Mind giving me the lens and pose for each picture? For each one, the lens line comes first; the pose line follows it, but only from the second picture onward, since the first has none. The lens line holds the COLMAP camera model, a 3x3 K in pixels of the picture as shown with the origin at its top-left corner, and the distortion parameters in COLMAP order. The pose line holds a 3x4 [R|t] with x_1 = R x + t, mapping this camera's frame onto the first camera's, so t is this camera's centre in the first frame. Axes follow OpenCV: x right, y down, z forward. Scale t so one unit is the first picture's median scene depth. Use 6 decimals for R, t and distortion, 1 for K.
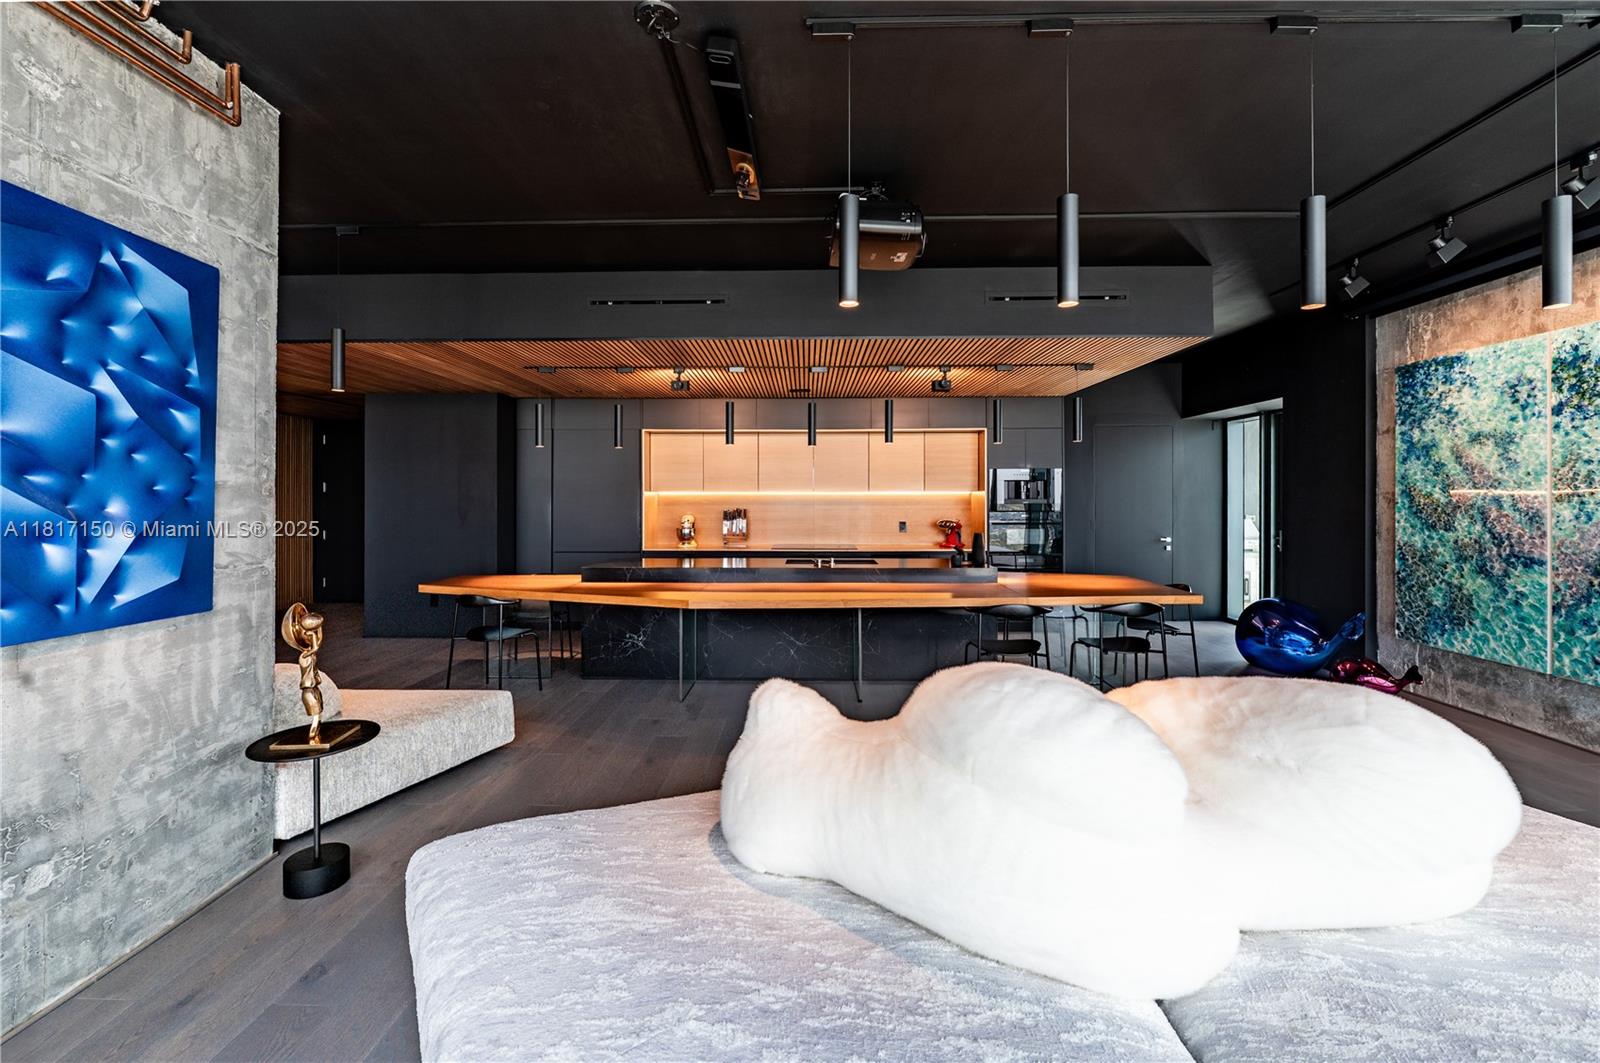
lens RADIAL K [[658.9, 0, 756.2], [0, 658.9, 496.2], [0, 0, 1]] dist [-0.002810, -0.001042]
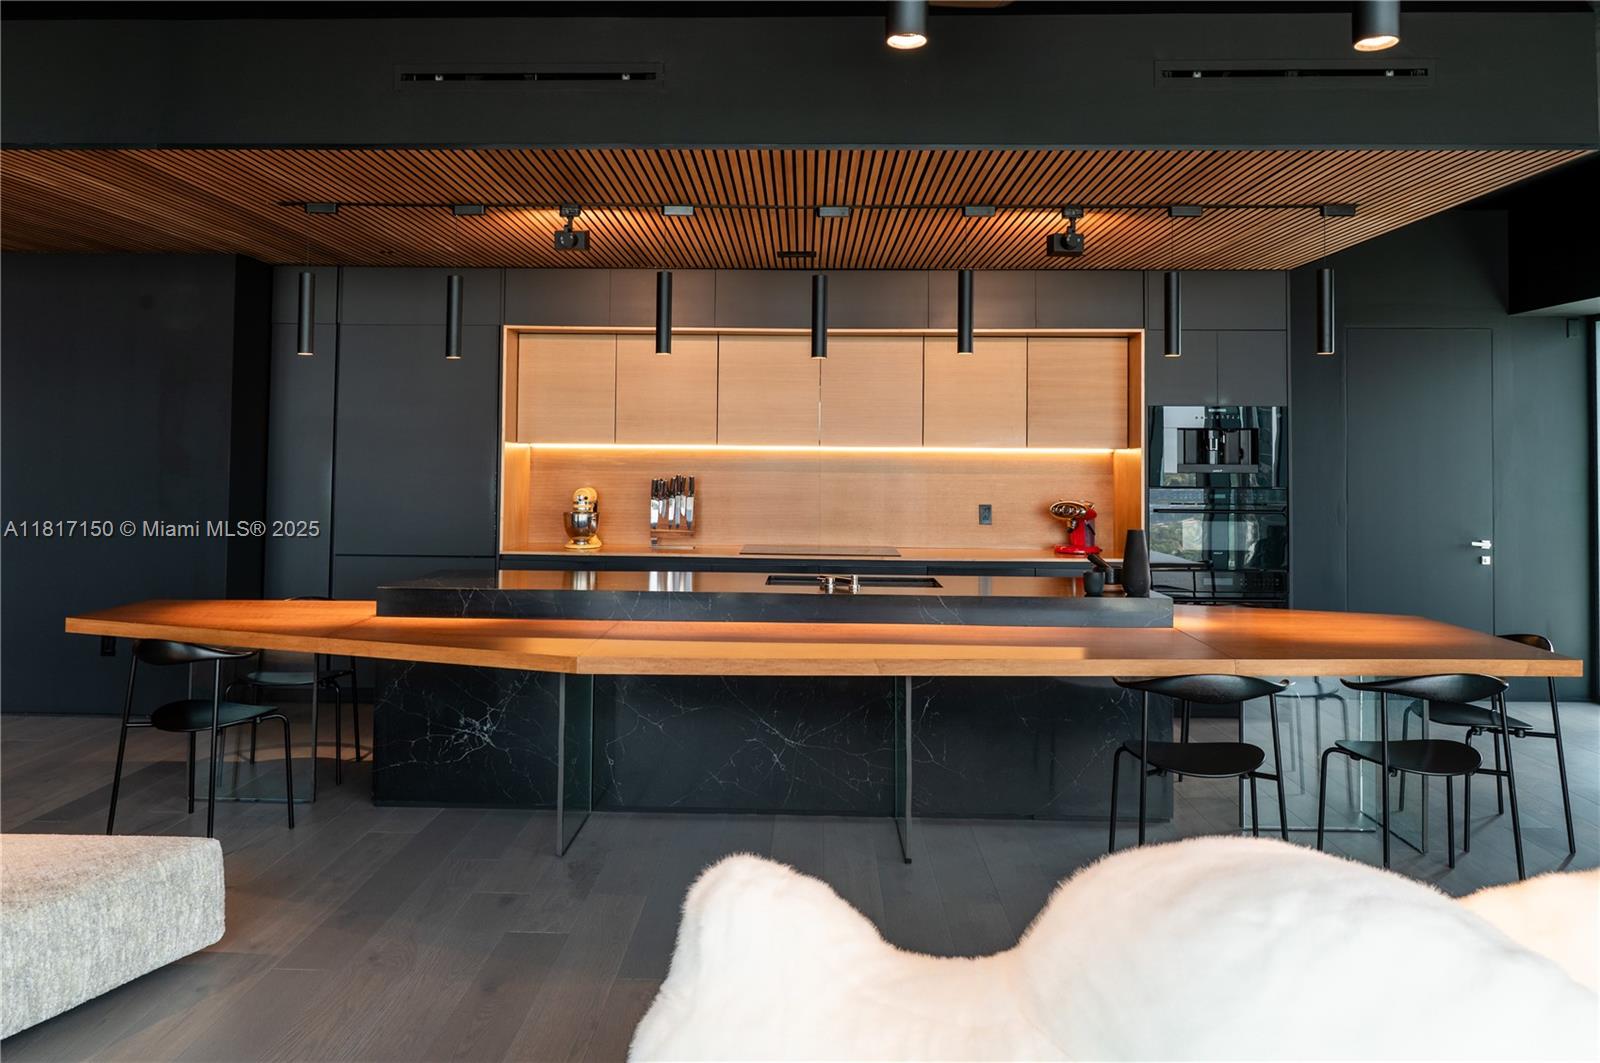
lens RADIAL K [[1123.4, 0, 757.7], [0, 1123.4, 623.6], [0, 0, 1]] dist [0.007436, 0.000108]
pose [[0.999310, 0.005008, 0.036810, 0.005316], [-0.010480, 0.988633, 0.149982, -0.000966], [-0.035640, -0.150264, 0.988003, 0.112475]]
